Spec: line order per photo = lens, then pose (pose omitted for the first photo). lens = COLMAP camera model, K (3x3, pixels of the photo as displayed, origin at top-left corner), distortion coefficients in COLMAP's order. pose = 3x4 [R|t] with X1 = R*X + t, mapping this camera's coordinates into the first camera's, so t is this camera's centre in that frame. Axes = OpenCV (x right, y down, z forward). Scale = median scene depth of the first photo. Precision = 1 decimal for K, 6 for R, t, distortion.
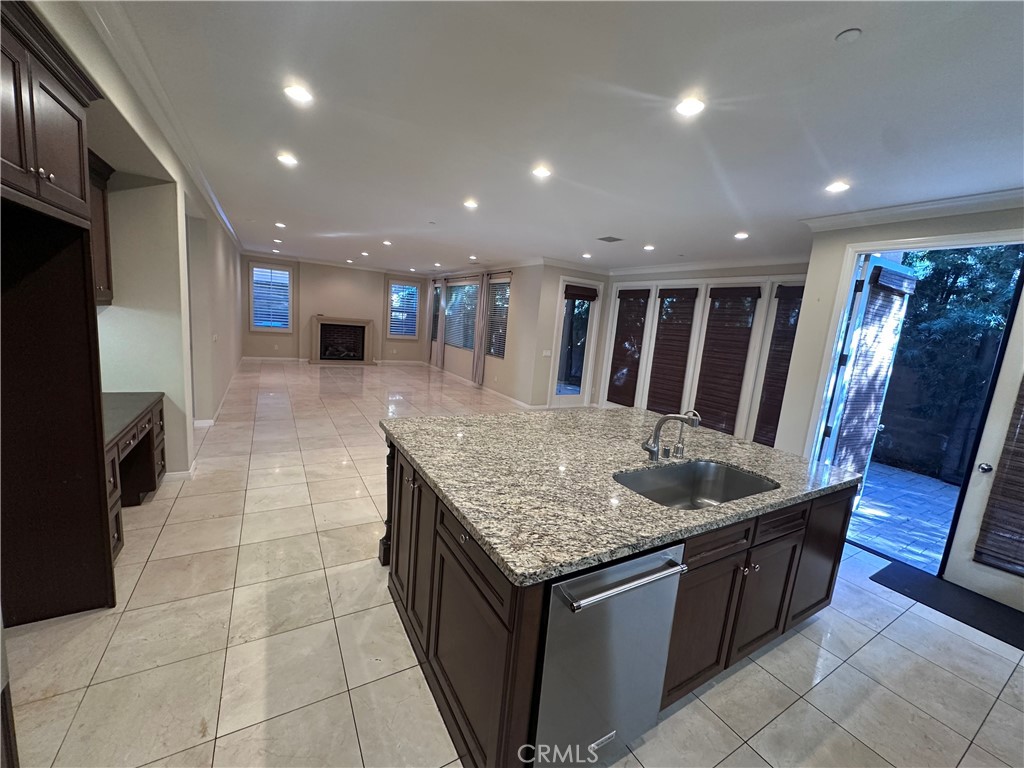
lens RADIAL K [[407.4, 0, 512.3], [0, 407.4, 382.4], [0, 0, 1]] dist [-0.003821, -0.000401]
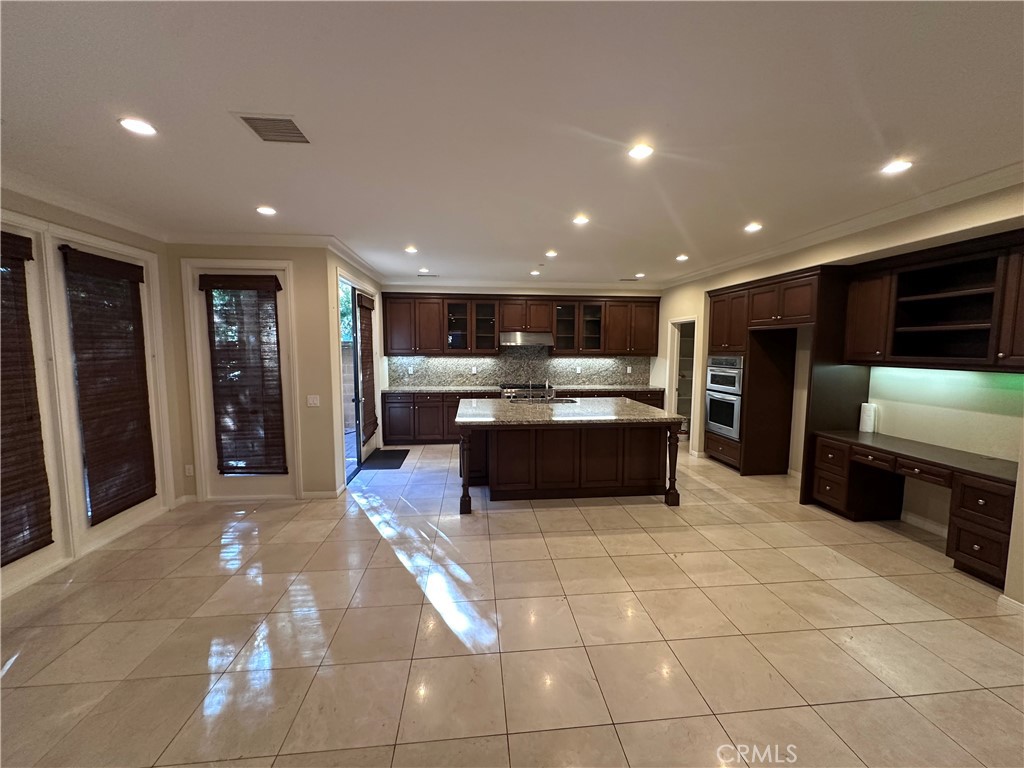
lens RADIAL K [[407.4, 0, 512.3], [0, 407.4, 386.5], [0, 0, 1]] dist [-0.003821, -0.000401]
pose [[-0.904657, -0.131131, 0.405463, -0.079378], [-0.019480, 0.963208, 0.268049, -0.106363], [-0.425695, 0.234594, -0.873928, 0.633613]]
